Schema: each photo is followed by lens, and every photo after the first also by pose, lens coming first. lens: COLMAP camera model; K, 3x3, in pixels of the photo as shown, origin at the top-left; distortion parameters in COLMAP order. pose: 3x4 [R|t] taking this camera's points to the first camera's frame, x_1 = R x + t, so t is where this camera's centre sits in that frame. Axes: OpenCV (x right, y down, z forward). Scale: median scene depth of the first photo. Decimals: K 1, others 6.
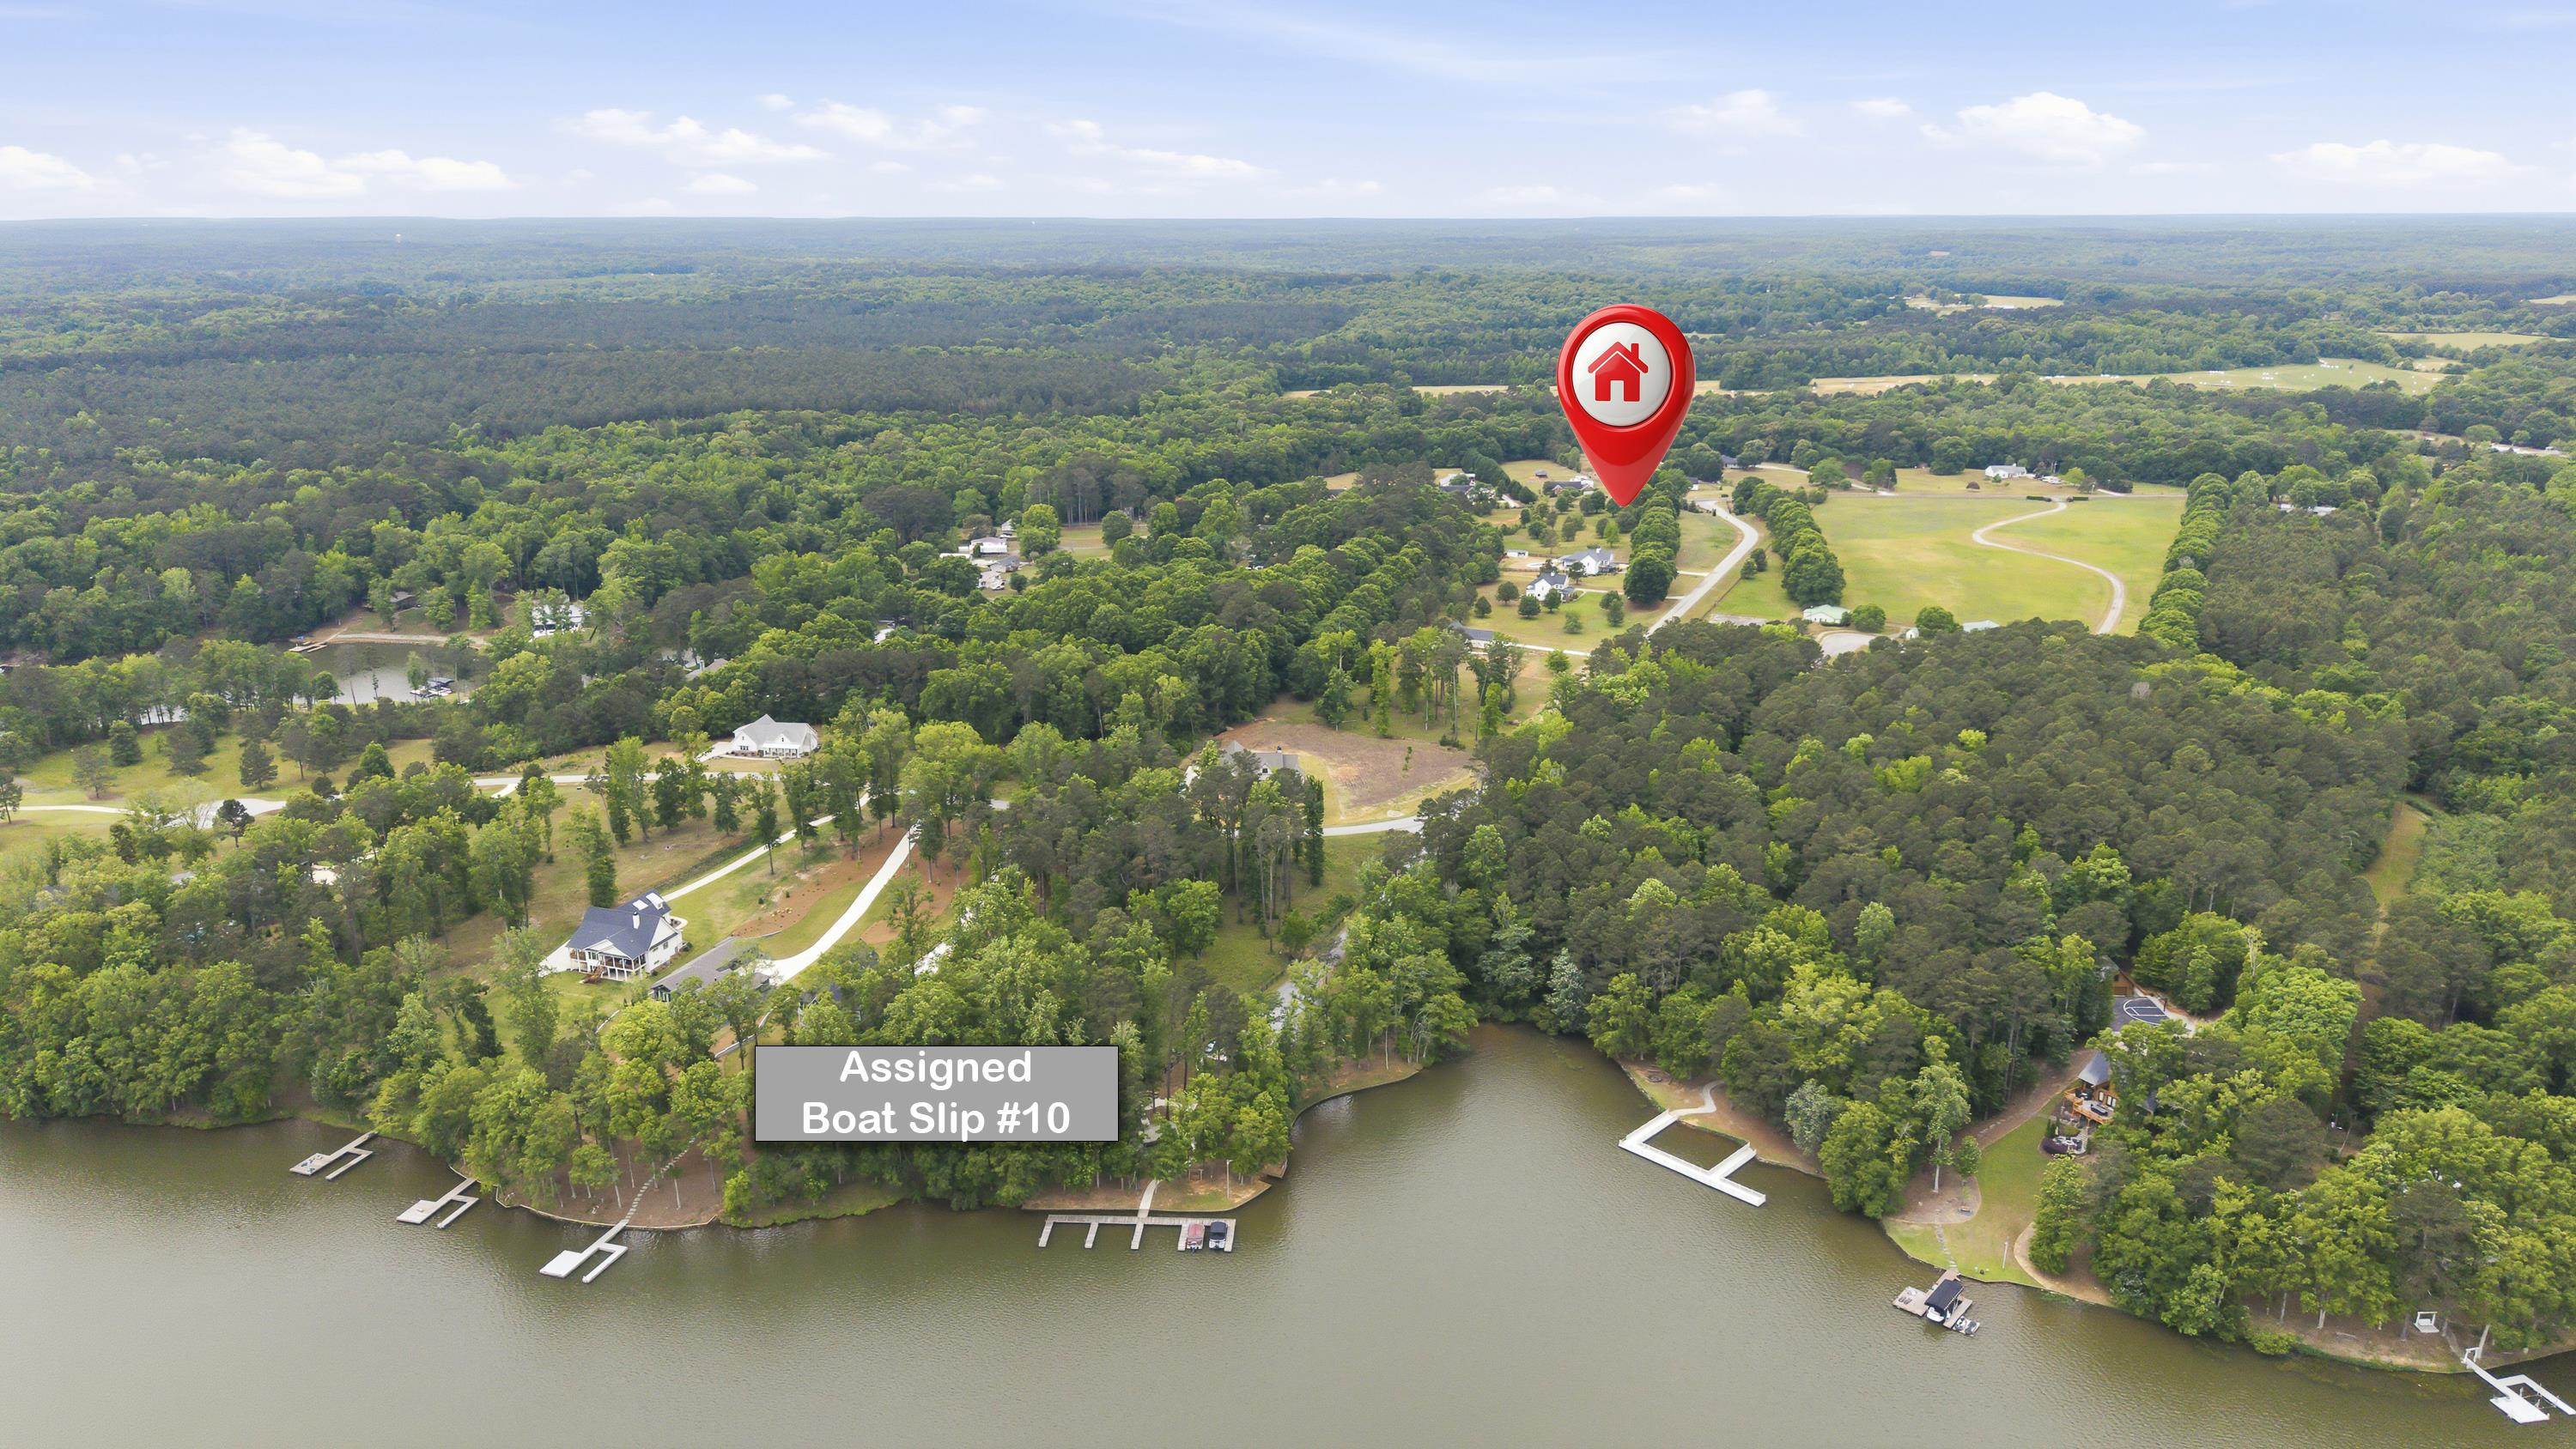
lens RADIAL K [[1741.8, 0, 1286.1], [0, 1741.8, 735.3], [0, 0, 1]] dist [0.037343, -0.032712]
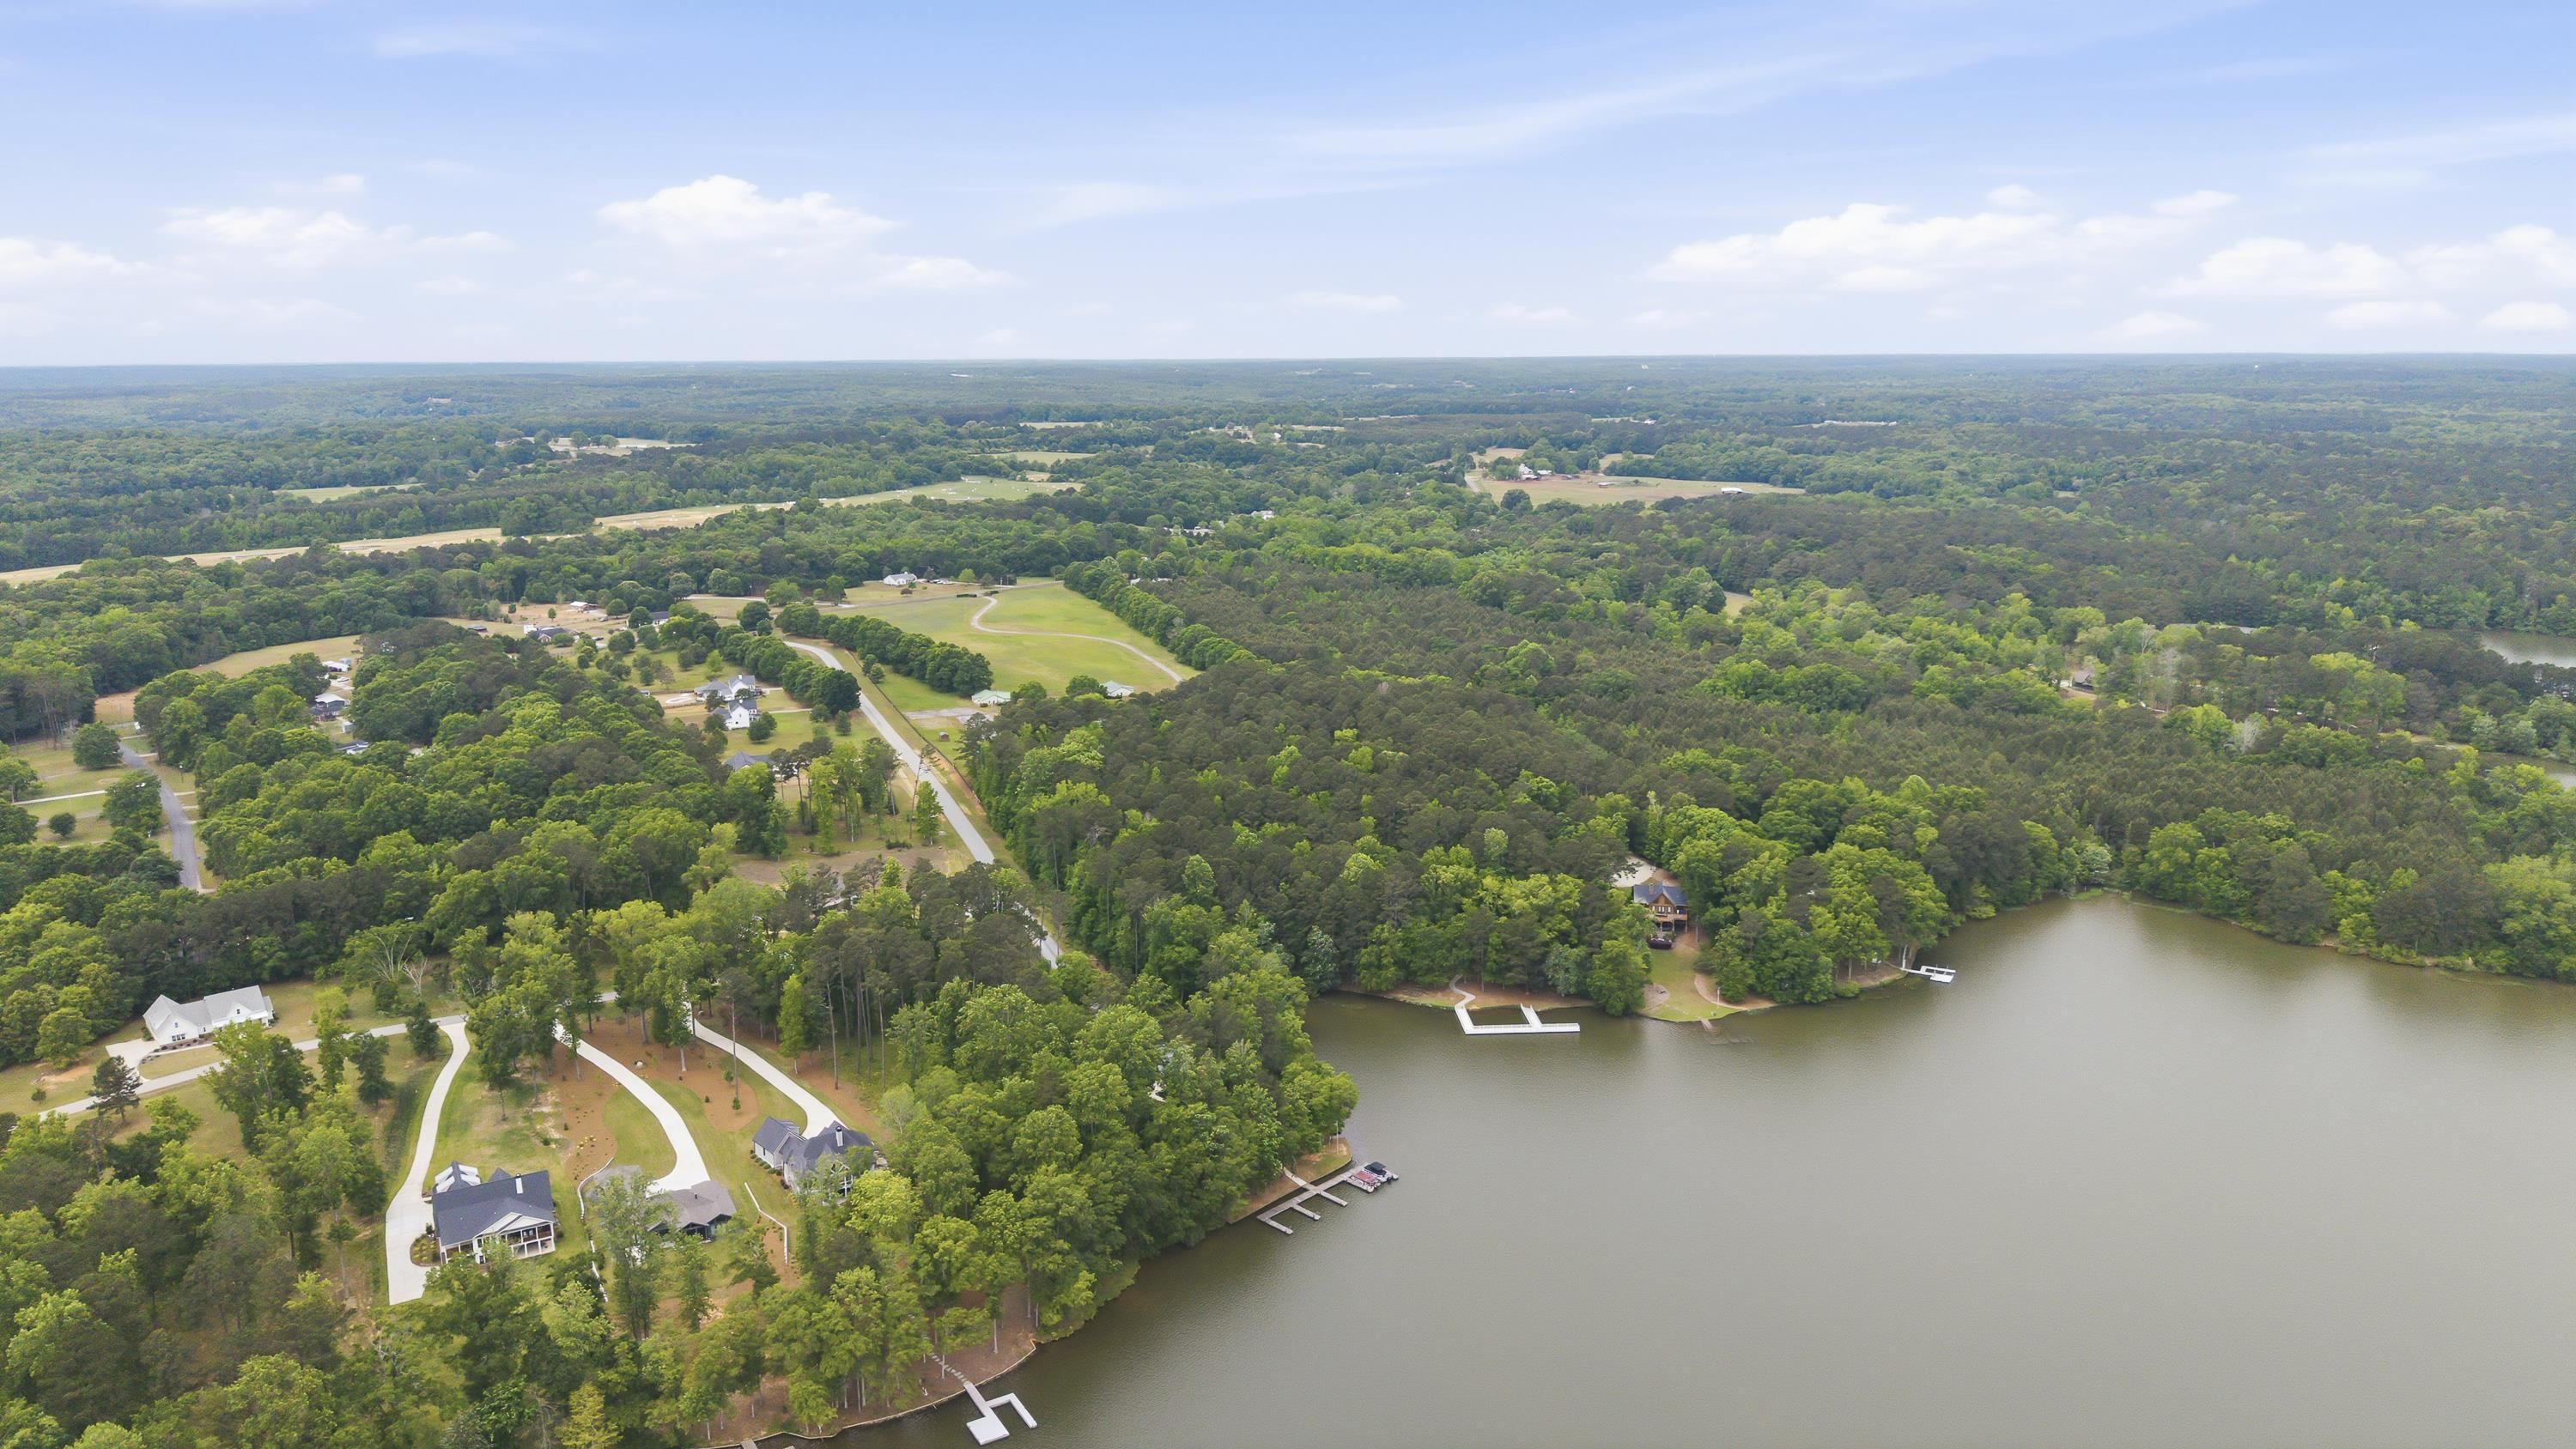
lens RADIAL K [[1741.8, 0, 1286.1], [0, 1741.8, 735.3], [0, 0, 1]] dist [0.037343, -0.032712]
pose [[0.664846, -0.164018, 0.728751, -0.197164], [0.220578, 0.975199, 0.018250, -0.010833], [-0.713670, 0.148613, 0.684536, 0.032832]]
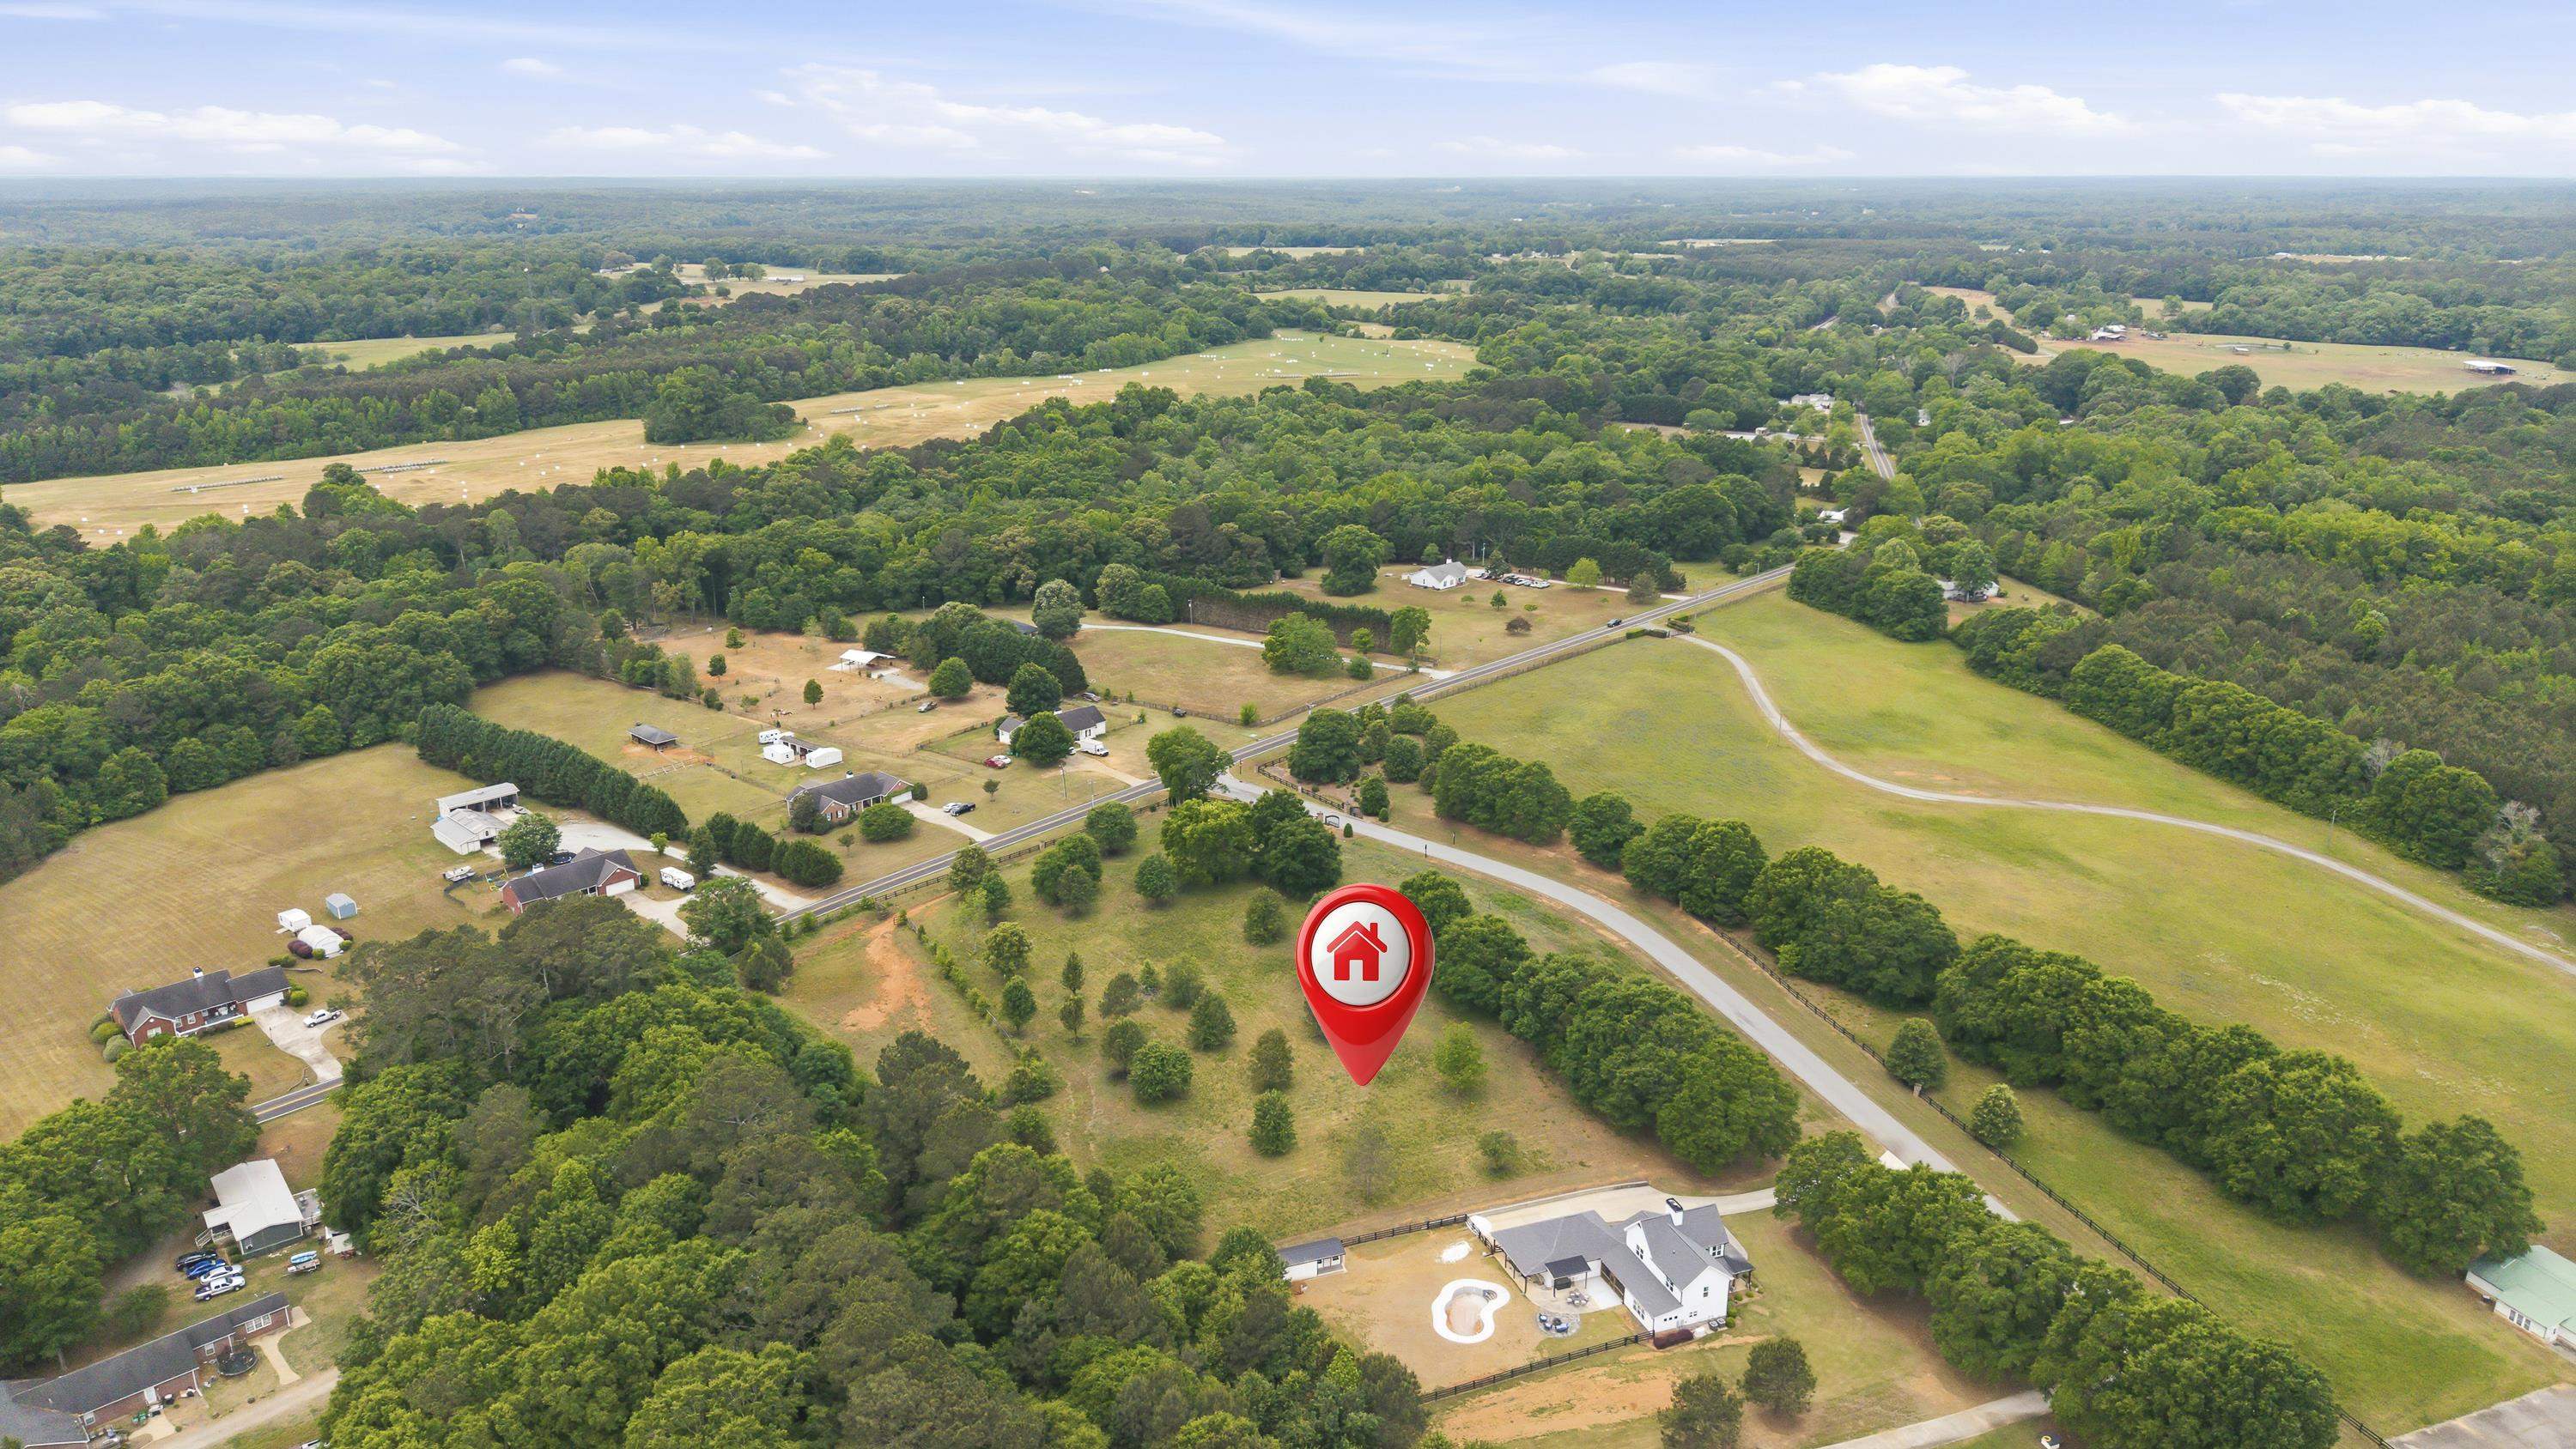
lens RADIAL K [[1741.8, 0, 1286.1], [0, 1741.8, 735.3], [0, 0, 1]] dist [0.037343, -0.032712]
pose [[0.698946, -0.219764, 0.680572, -0.023940], [0.206576, 0.973092, 0.102068, -0.120579], [-0.684690, 0.069250, 0.725537, 0.442217]]
